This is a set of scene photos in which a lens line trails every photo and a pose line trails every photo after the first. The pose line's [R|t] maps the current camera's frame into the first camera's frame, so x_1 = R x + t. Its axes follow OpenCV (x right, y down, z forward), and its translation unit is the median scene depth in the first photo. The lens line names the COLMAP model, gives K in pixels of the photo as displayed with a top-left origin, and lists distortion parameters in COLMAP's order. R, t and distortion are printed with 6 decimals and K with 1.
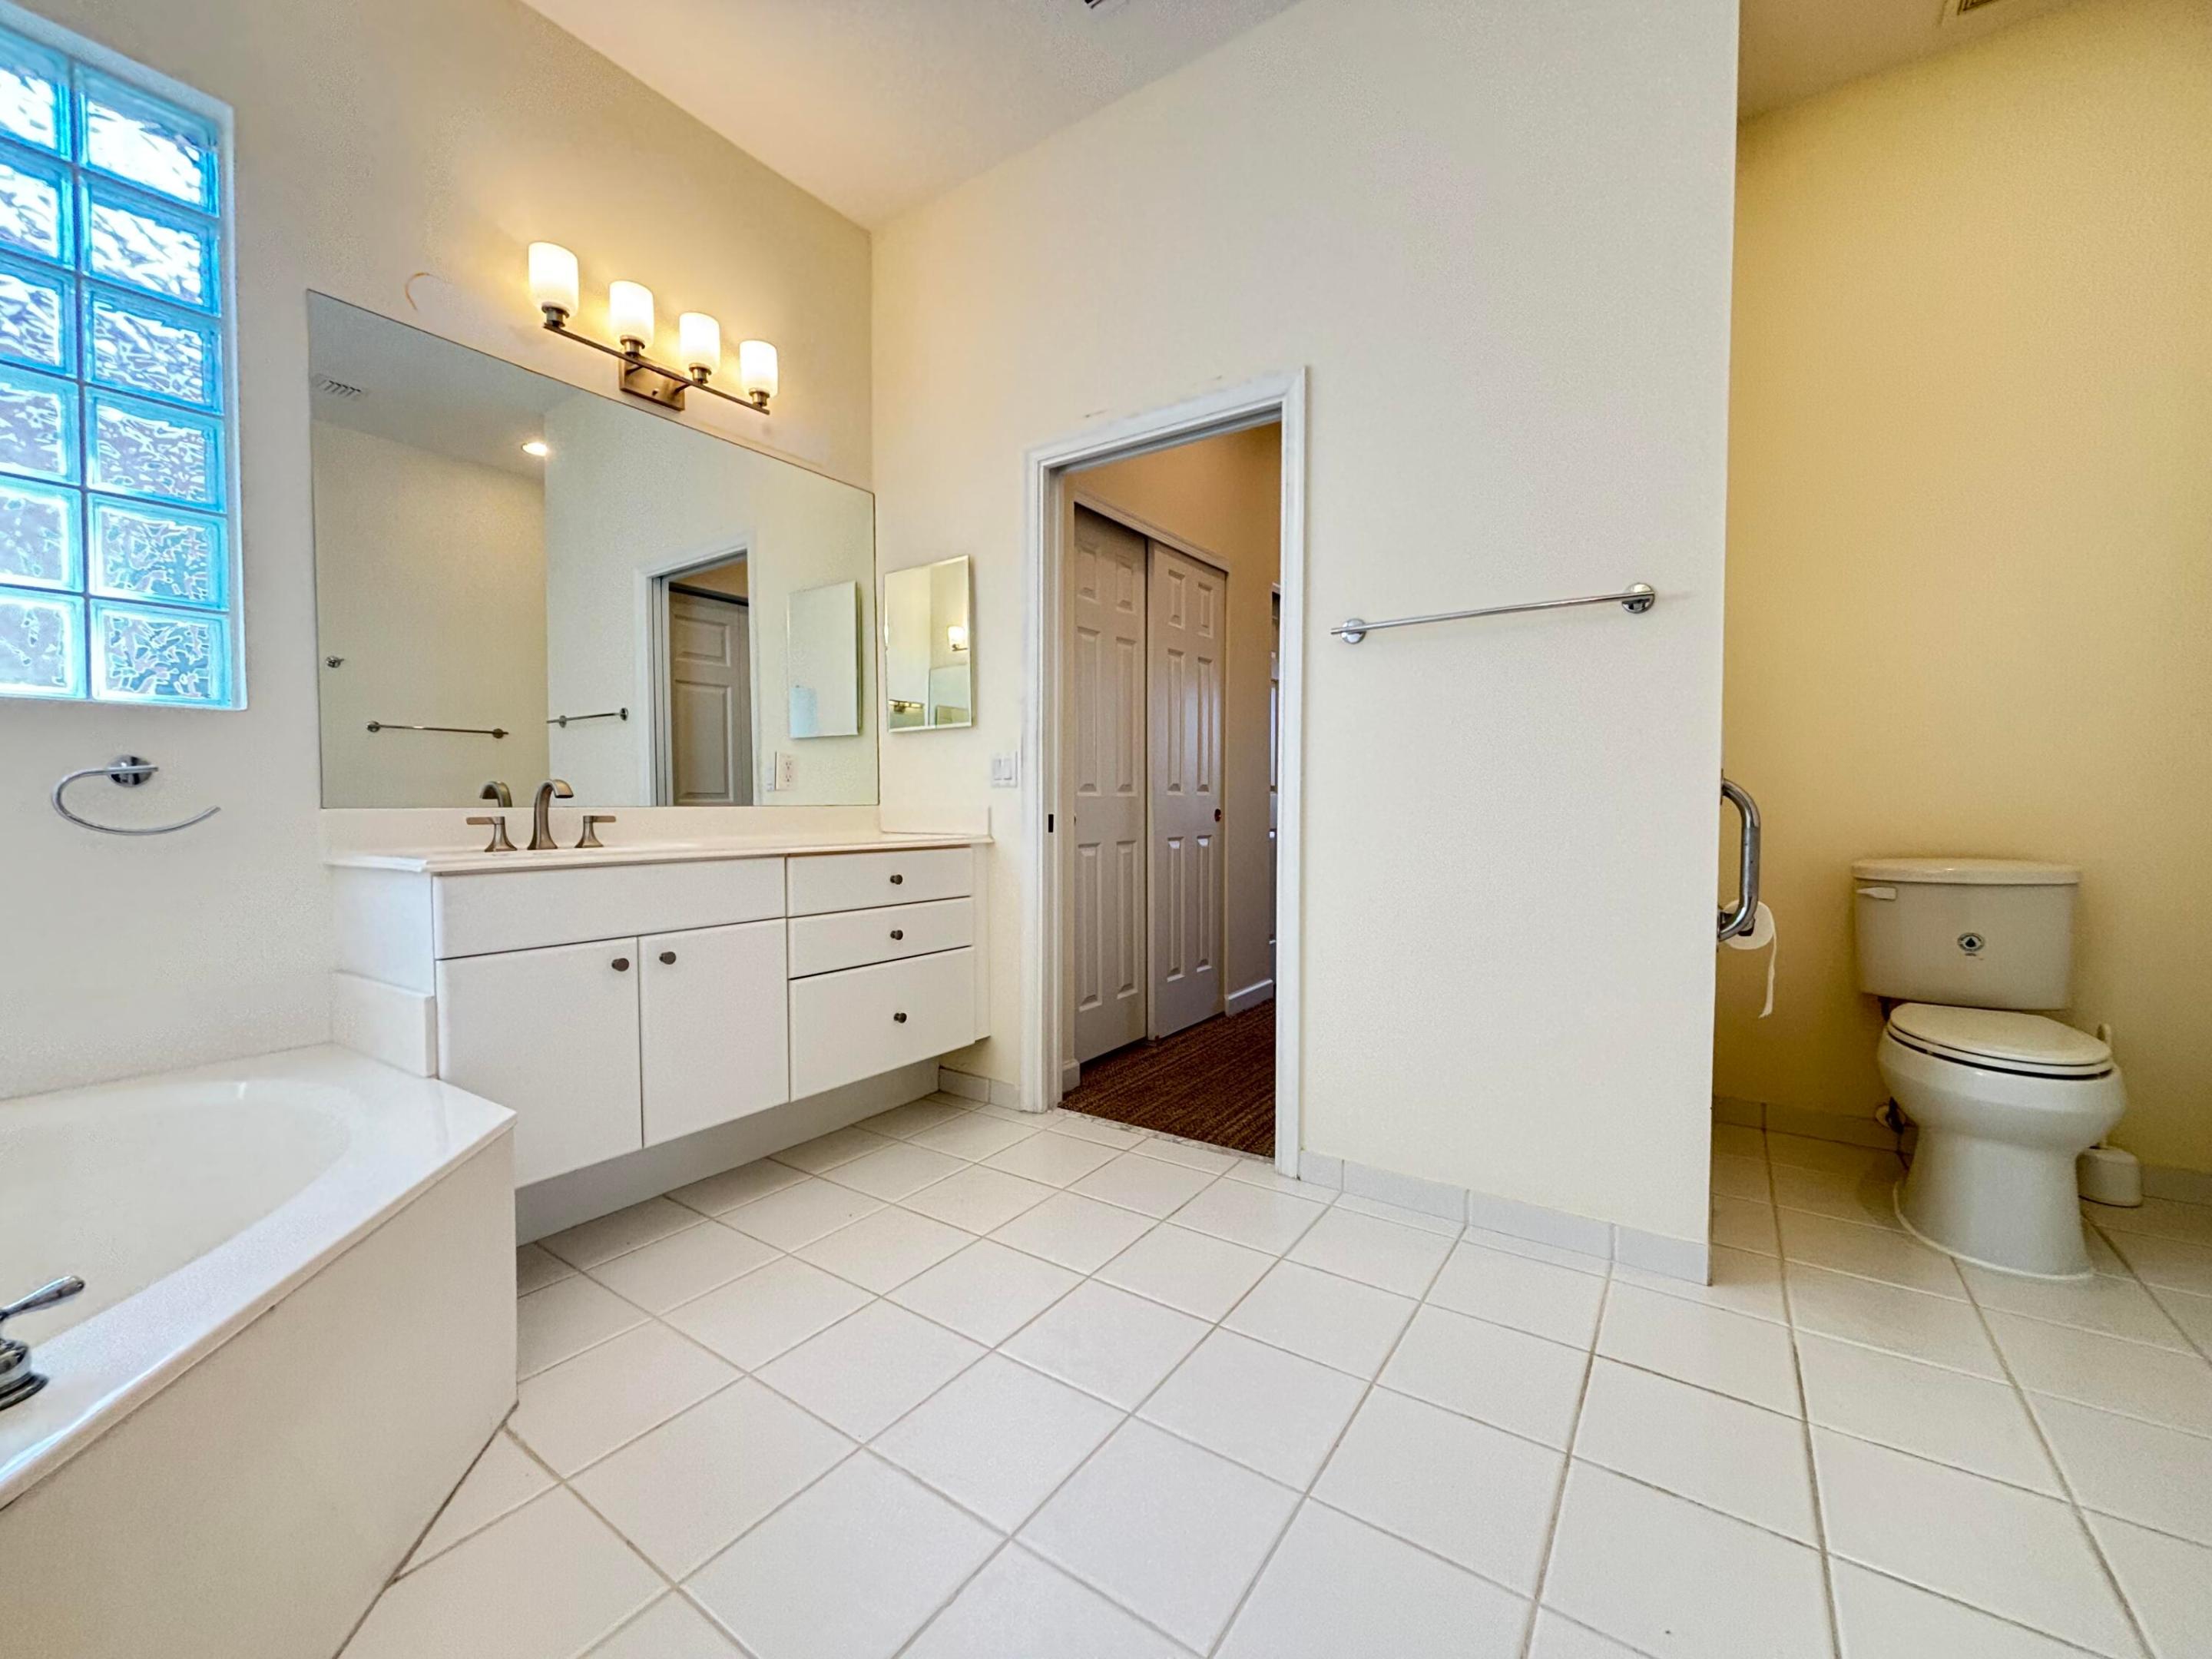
lens RADIAL K [[891.3, 0, 1096.7], [0, 891.3, 821.2], [0, 0, 1]] dist [0.001797, 0.000706]
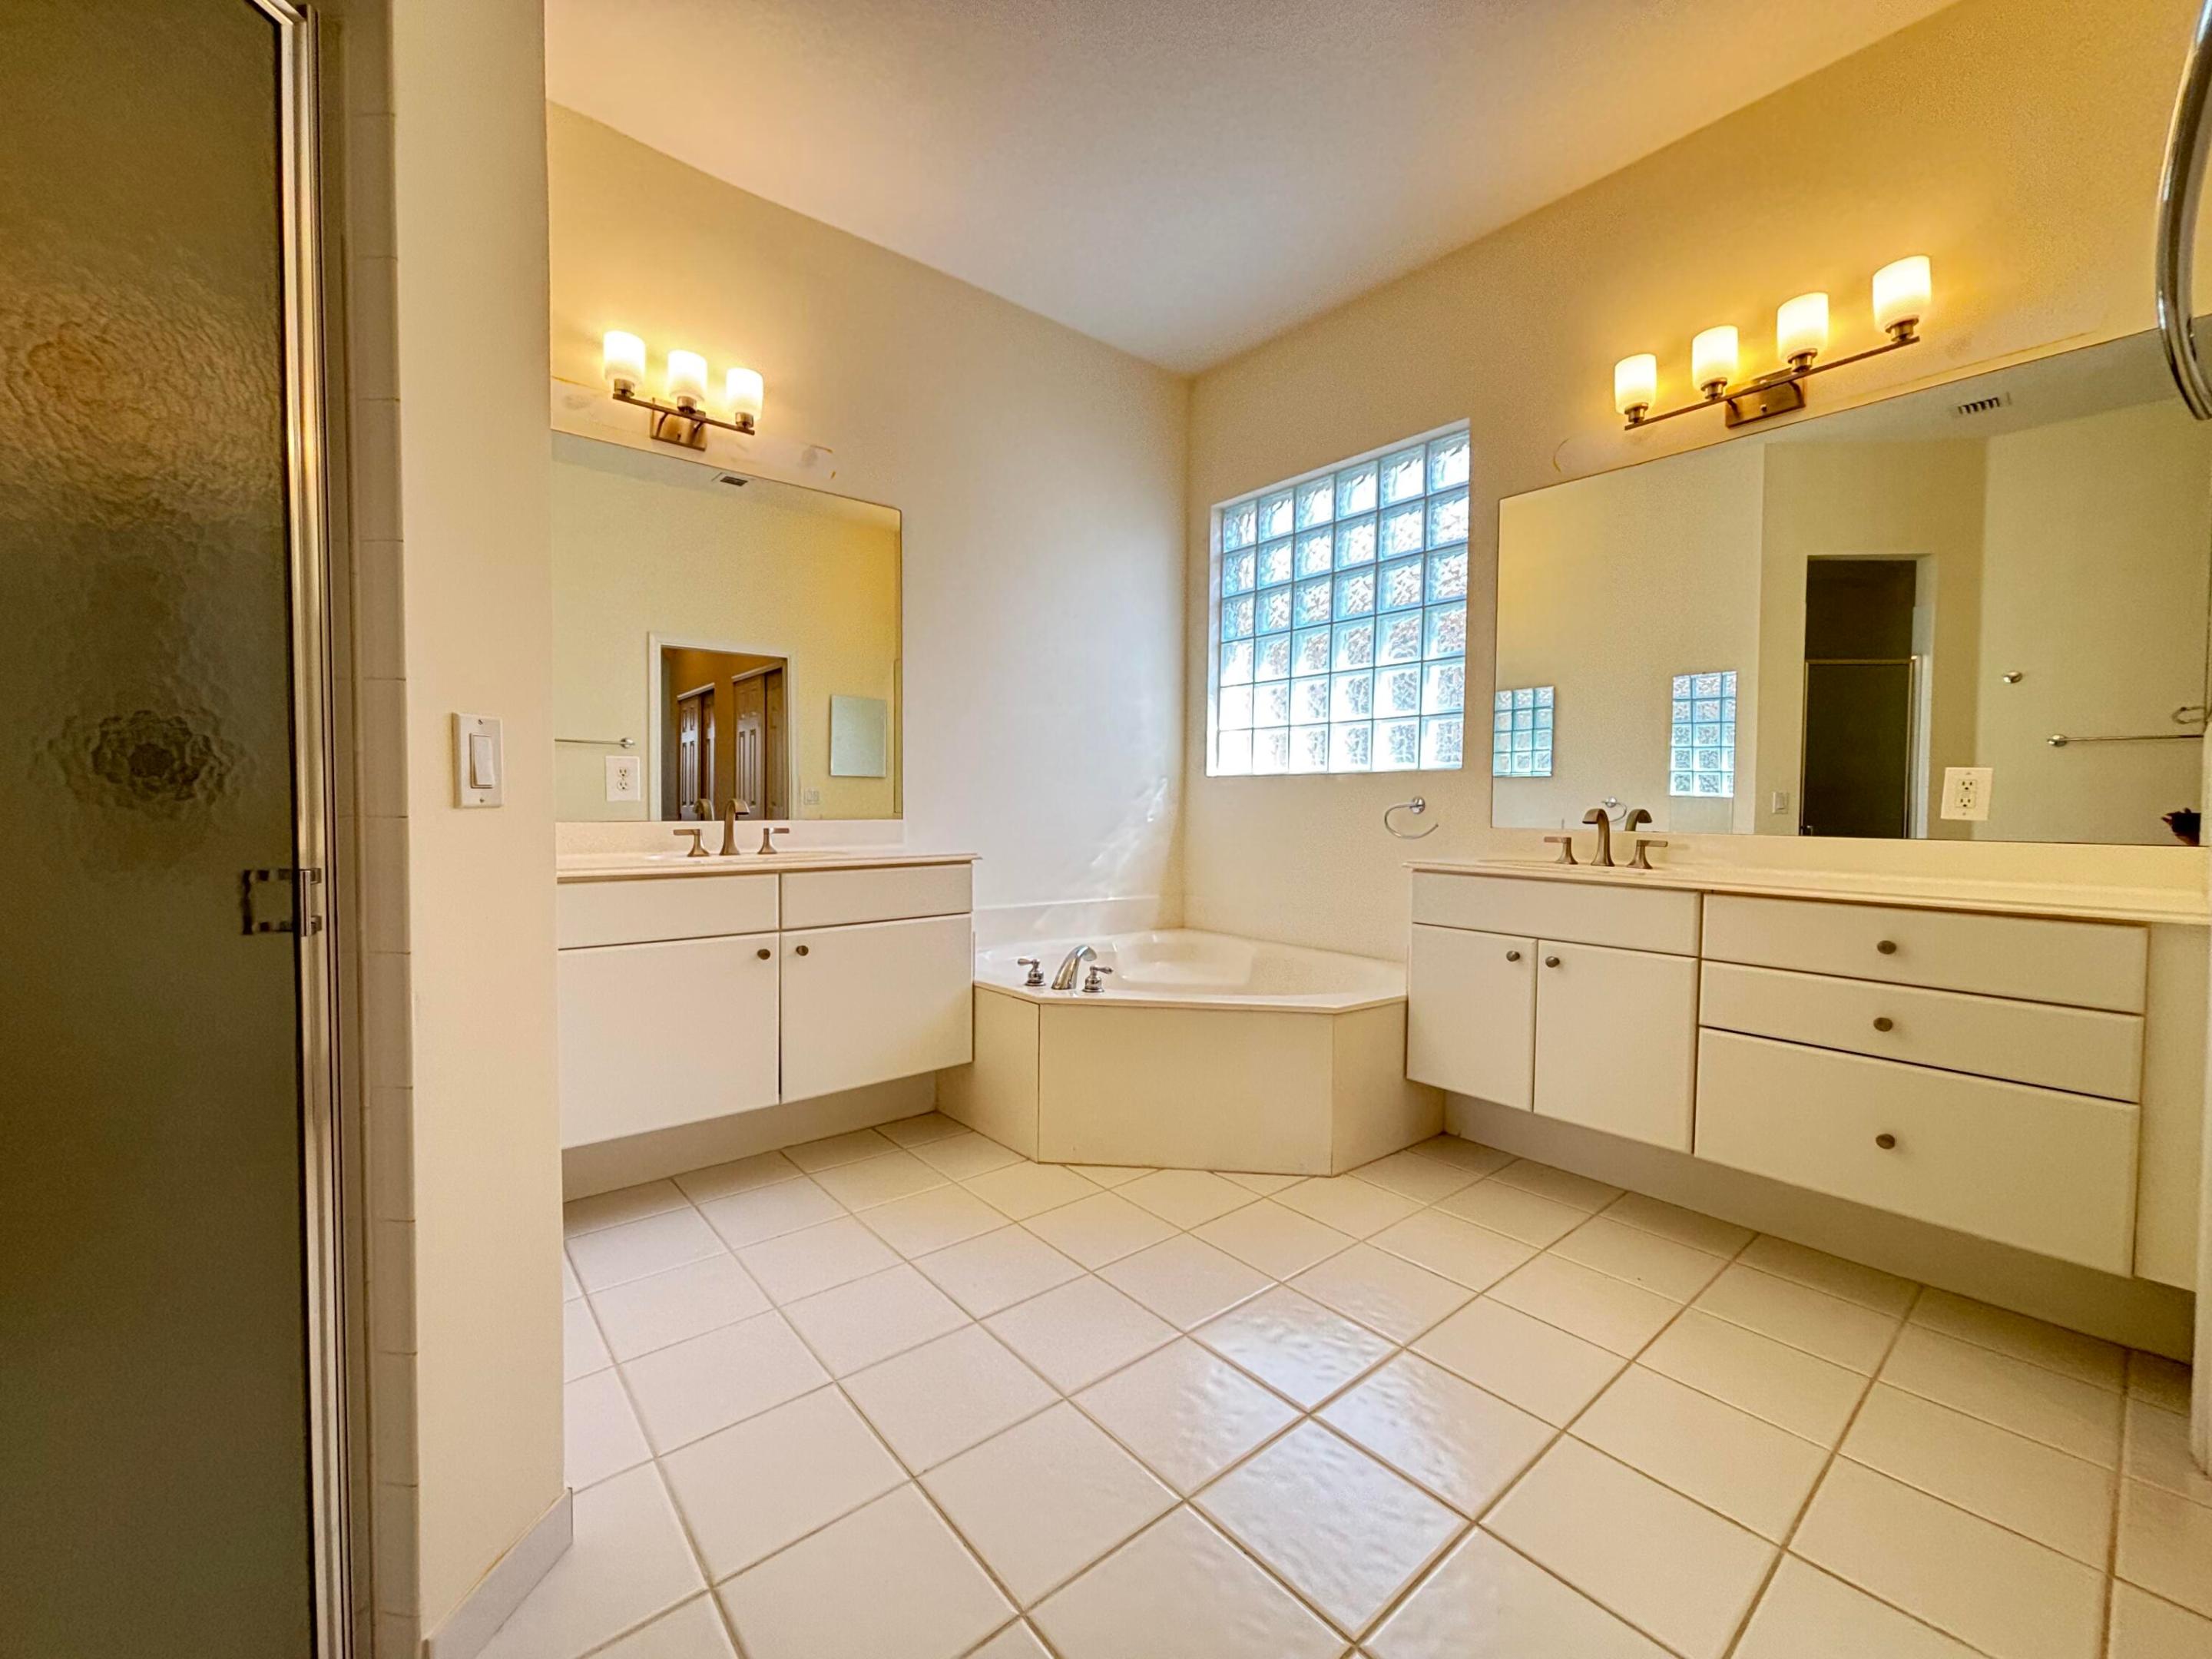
lens RADIAL K [[891.3, 0, 1100.9], [0, 891.3, 835.1], [0, 0, 1]] dist [0.001797, 0.000706]
pose [[-0.267287, 0.031158, -0.963113, 0.706350], [-0.031697, 0.998652, 0.041105, -0.038475], [0.963095, 0.041515, -0.265939, 0.637677]]
